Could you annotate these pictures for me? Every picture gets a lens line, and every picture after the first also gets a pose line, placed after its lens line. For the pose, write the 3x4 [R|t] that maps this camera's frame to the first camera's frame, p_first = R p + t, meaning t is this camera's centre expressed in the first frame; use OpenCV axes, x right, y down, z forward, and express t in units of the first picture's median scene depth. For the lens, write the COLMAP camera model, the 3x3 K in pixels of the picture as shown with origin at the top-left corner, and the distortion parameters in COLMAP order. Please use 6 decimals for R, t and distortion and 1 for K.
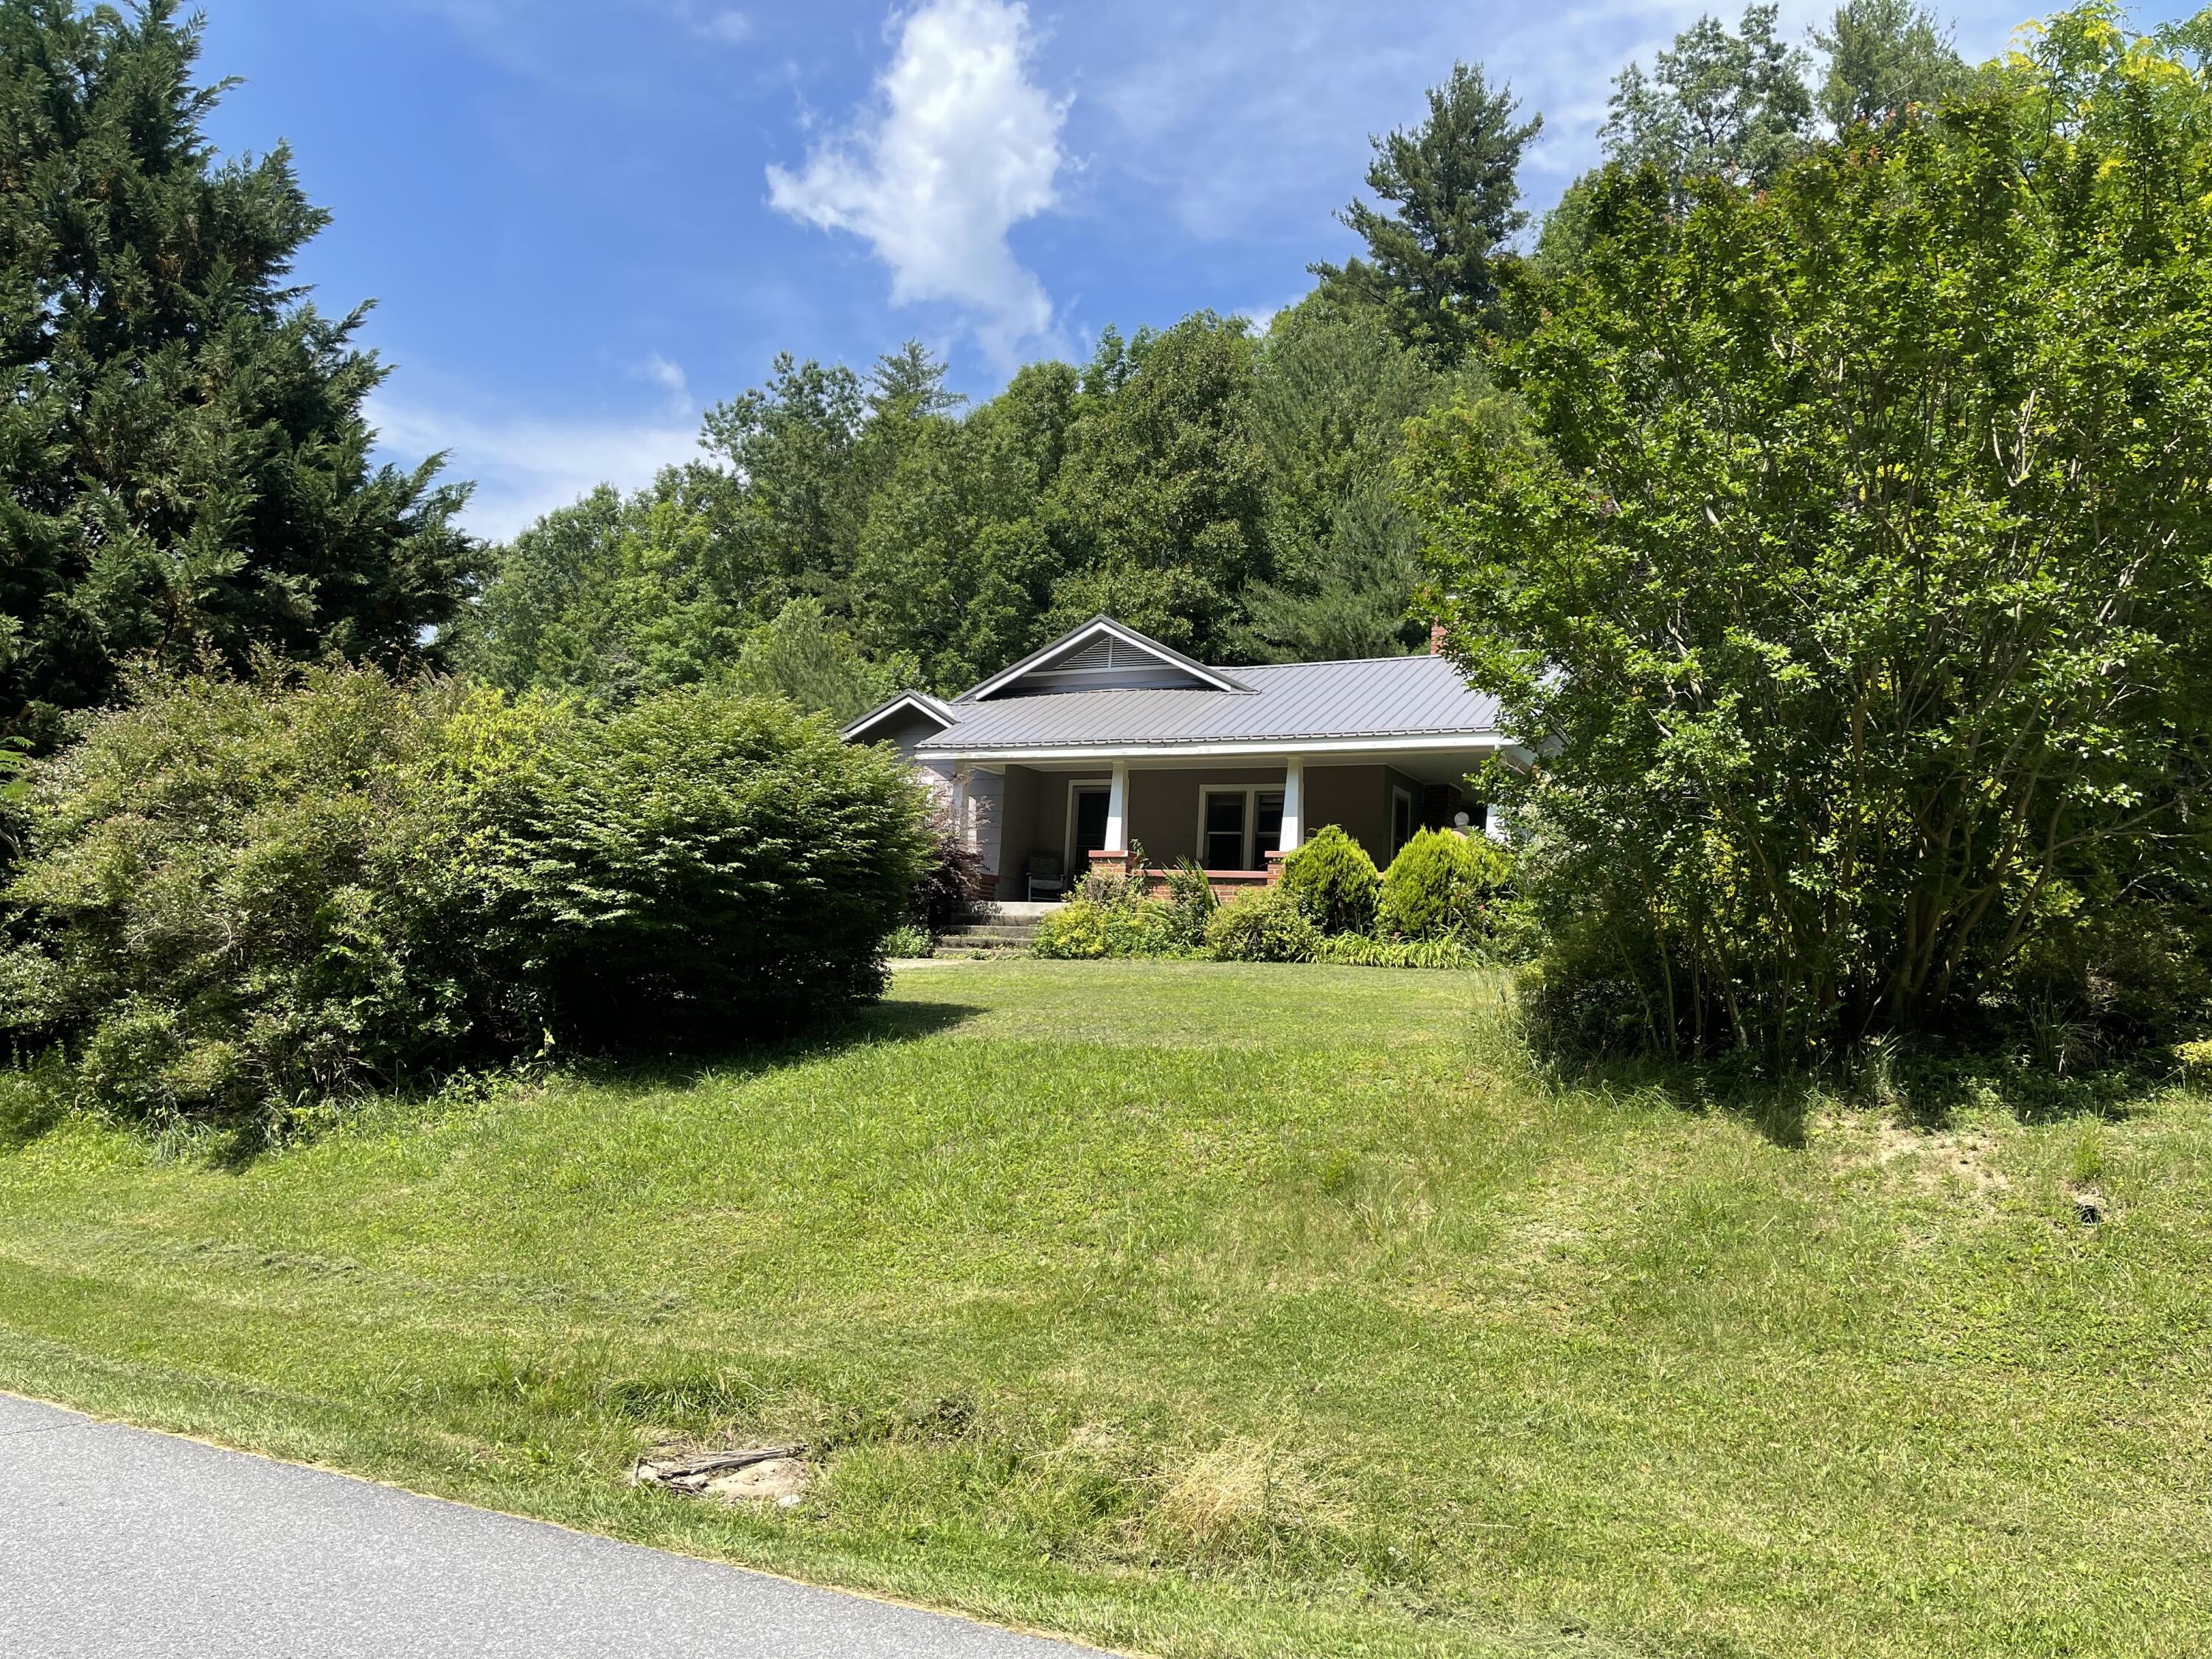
lens RADIAL K [[1695.2, 0, 1106.1], [0, 1695.2, 831.8], [0, 0, 1]] dist [0.015590, 0.002195]
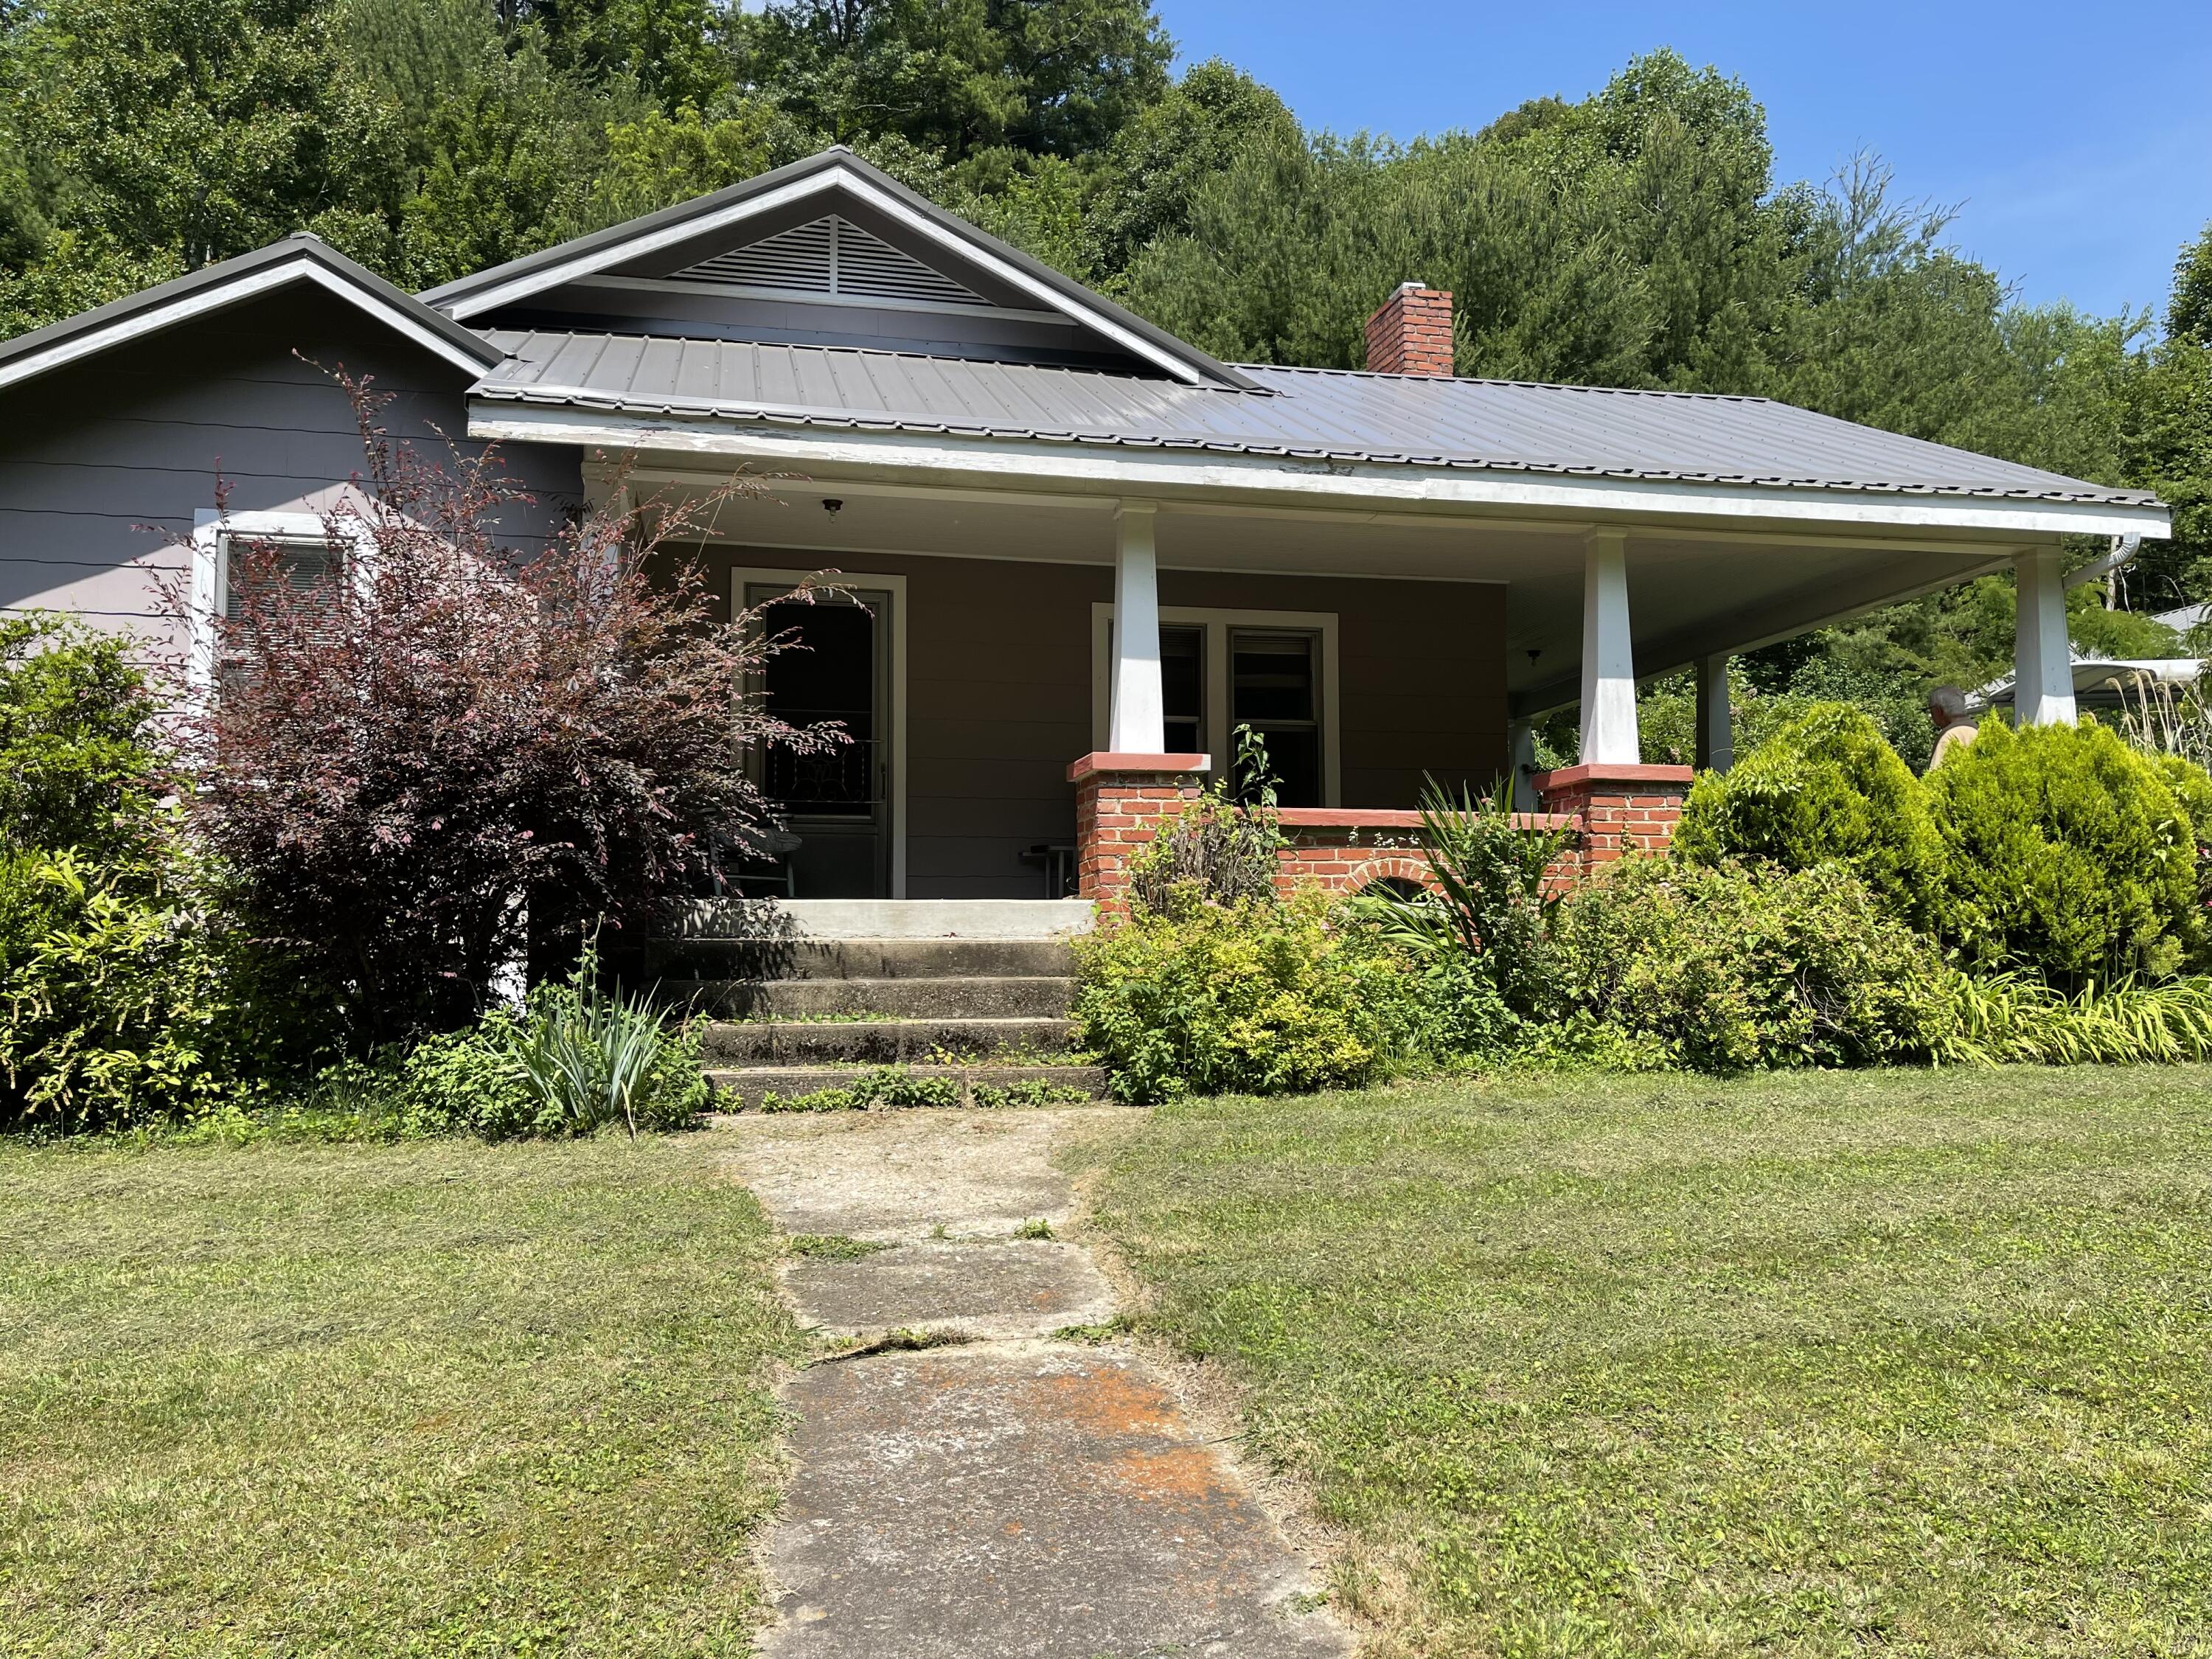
lens RADIAL K [[1695.2, 0, 1106.1], [0, 1695.2, 831.8], [0, 0, 1]] dist [0.015590, 0.002195]
pose [[0.766416, -0.002466, 0.642340, -0.226139], [-0.029088, 0.998834, 0.038541, 0.013772], [-0.641686, -0.048223, 0.765450, 0.706325]]
